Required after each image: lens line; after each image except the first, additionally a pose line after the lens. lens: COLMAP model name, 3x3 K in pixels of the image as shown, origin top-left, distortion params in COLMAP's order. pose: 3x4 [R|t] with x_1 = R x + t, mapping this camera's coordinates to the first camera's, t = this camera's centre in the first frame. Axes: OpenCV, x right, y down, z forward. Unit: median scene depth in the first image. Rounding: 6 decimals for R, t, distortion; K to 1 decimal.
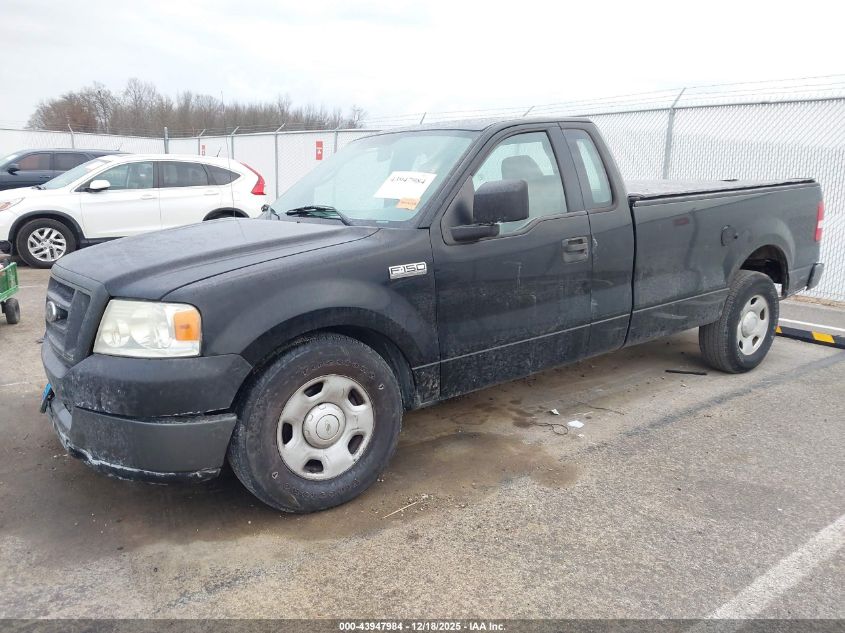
lens RADIAL K [[650.3, 0, 418.7], [0, 650.3, 303.9], [0, 0, 1]] dist [0.051803, -0.079431]
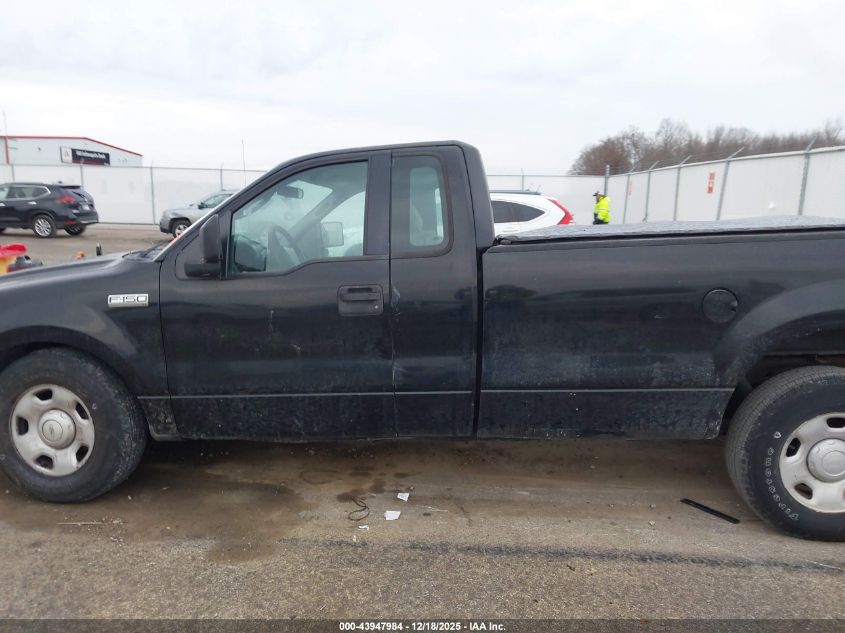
lens RADIAL K [[650.3, 0, 418.7], [0, 650.3, 303.9], [0, 0, 1]] dist [0.051803, -0.079431]
pose [[0.745774, 0.091045, -0.659948, 0.902026], [-0.126239, 0.991983, -0.005805, -0.087624], [0.654129, 0.087641, 0.751289, 0.455342]]
